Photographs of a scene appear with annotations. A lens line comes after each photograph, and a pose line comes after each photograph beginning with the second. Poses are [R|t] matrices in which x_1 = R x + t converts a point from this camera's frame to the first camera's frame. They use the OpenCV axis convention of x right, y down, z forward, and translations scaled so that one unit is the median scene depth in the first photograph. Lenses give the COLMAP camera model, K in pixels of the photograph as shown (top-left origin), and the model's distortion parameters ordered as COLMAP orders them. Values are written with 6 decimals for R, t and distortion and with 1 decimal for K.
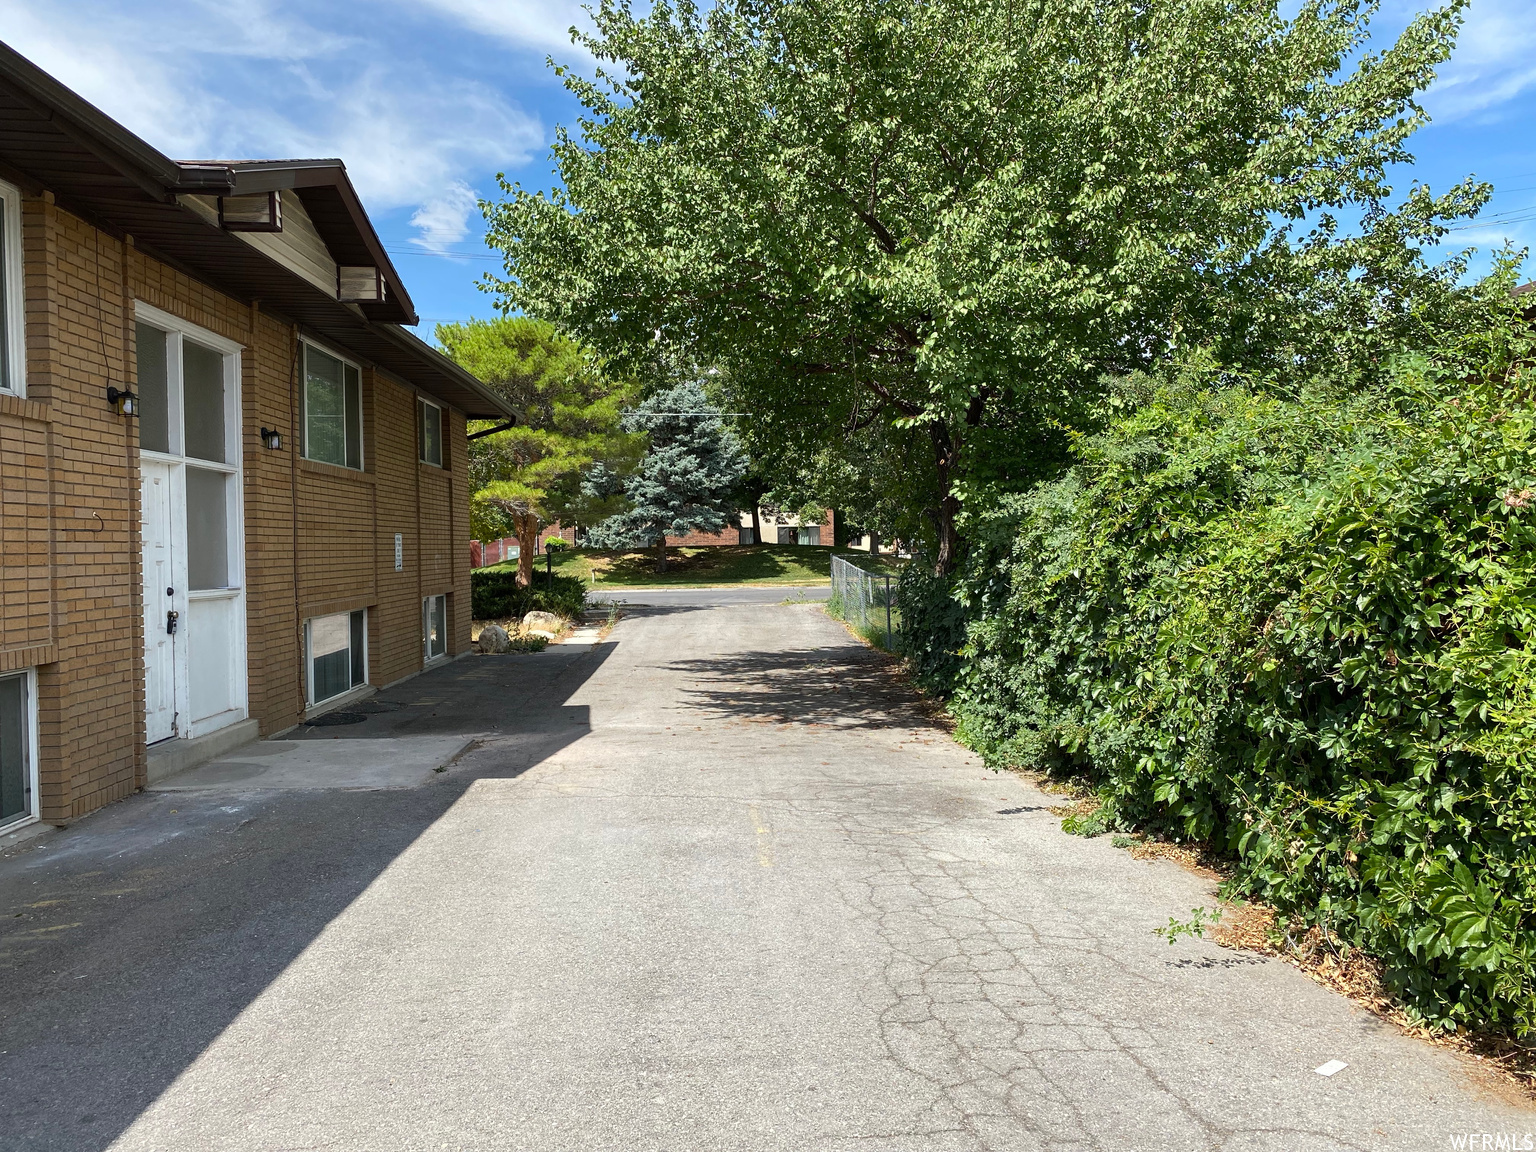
lens RADIAL K [[1166.7, 0, 766.9], [0, 1166.7, 569.7], [0, 0, 1]] dist [0.007826, 0.009507]
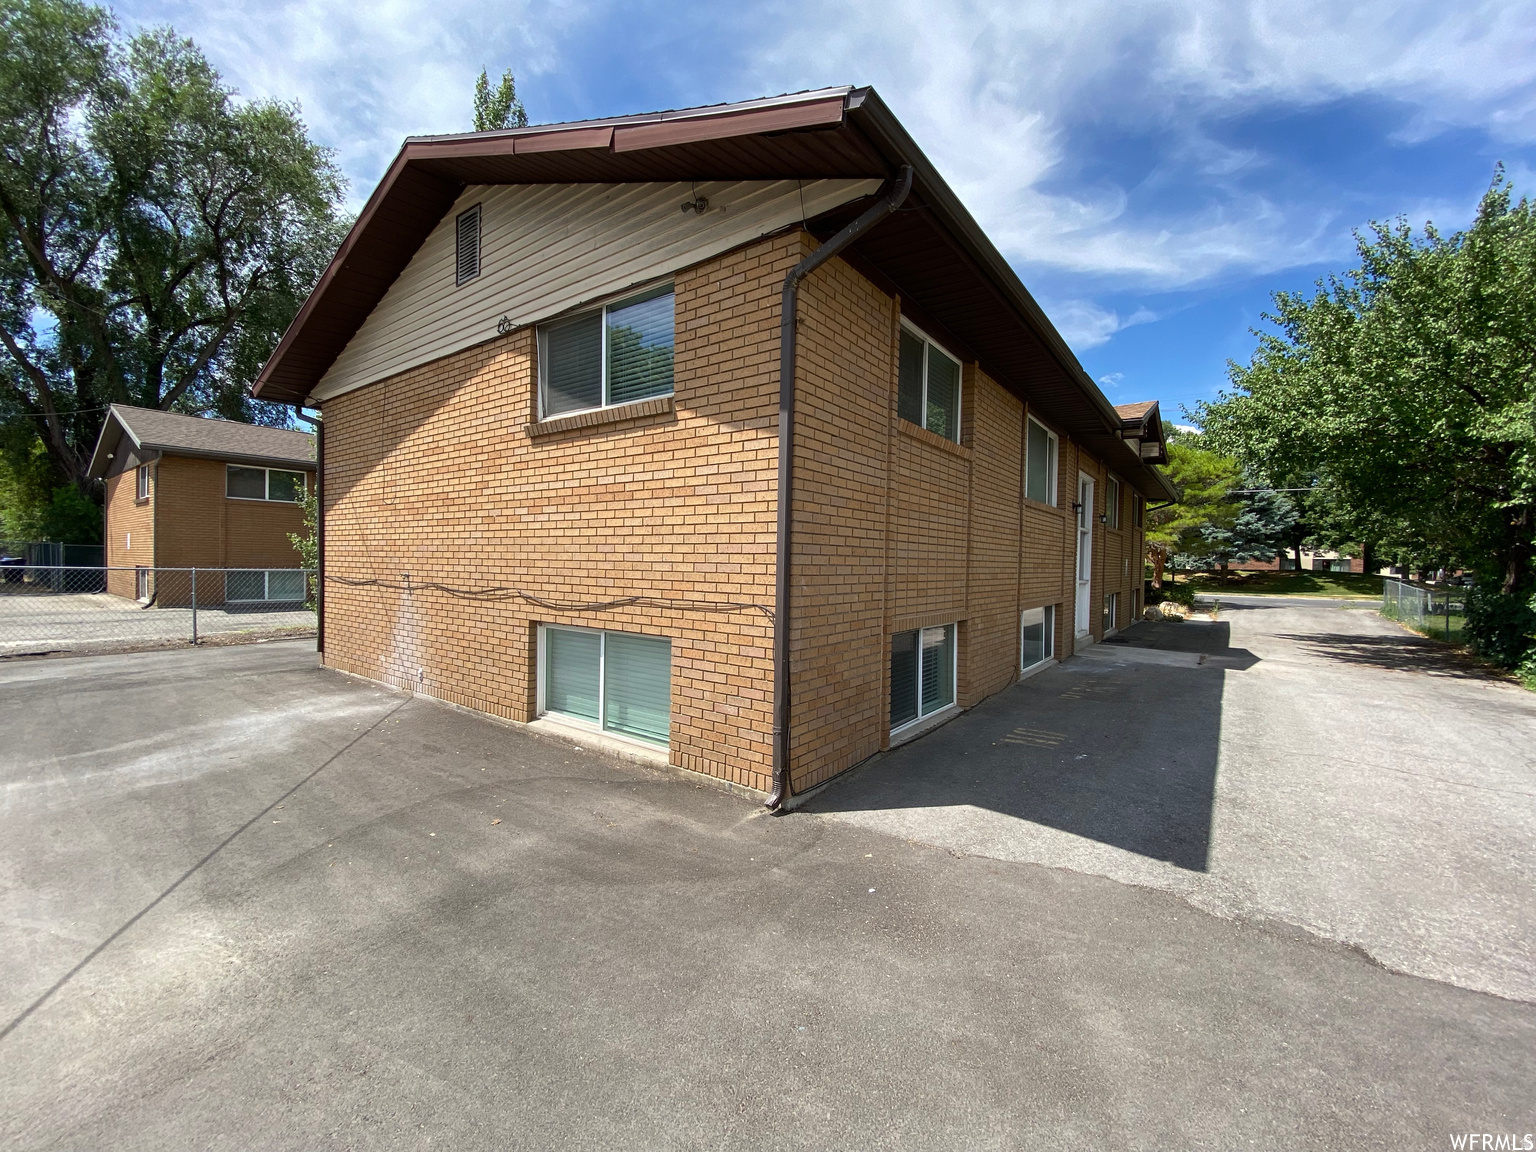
lens RADIAL K [[624.1, 0, 766.5], [0, 624.1, 573.0], [0, 0, 1]] dist [0.017640, -0.018680]
pose [[0.771260, 0.040287, -0.635244, -0.143664], [-0.042828, 0.999018, 0.011360, 0.014742], [0.635078, 0.018445, 0.772228, -0.432235]]
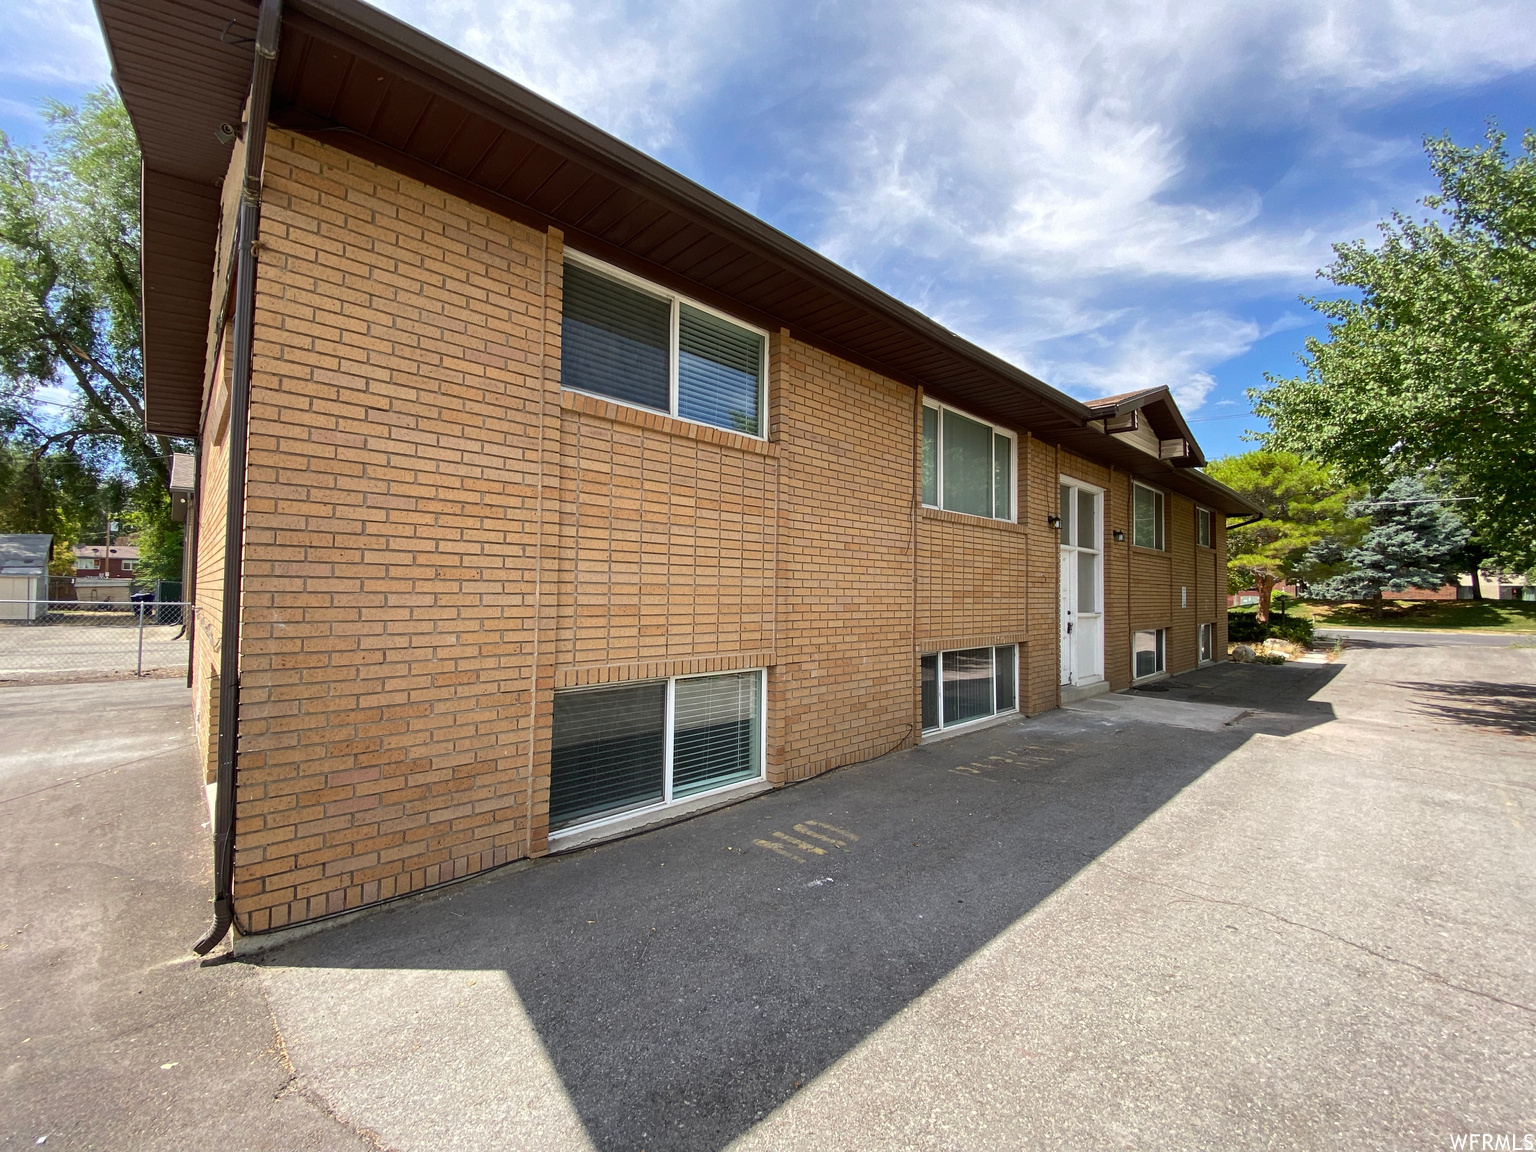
lens RADIAL K [[624.1, 0, 766.5], [0, 624.1, 573.0], [0, 0, 1]] dist [0.017640, -0.018680]
pose [[0.652837, -0.001664, -0.757497, -0.022273], [-0.036986, 0.998735, -0.034069, 0.005527], [0.756595, 0.050258, 0.651949, -0.107648]]
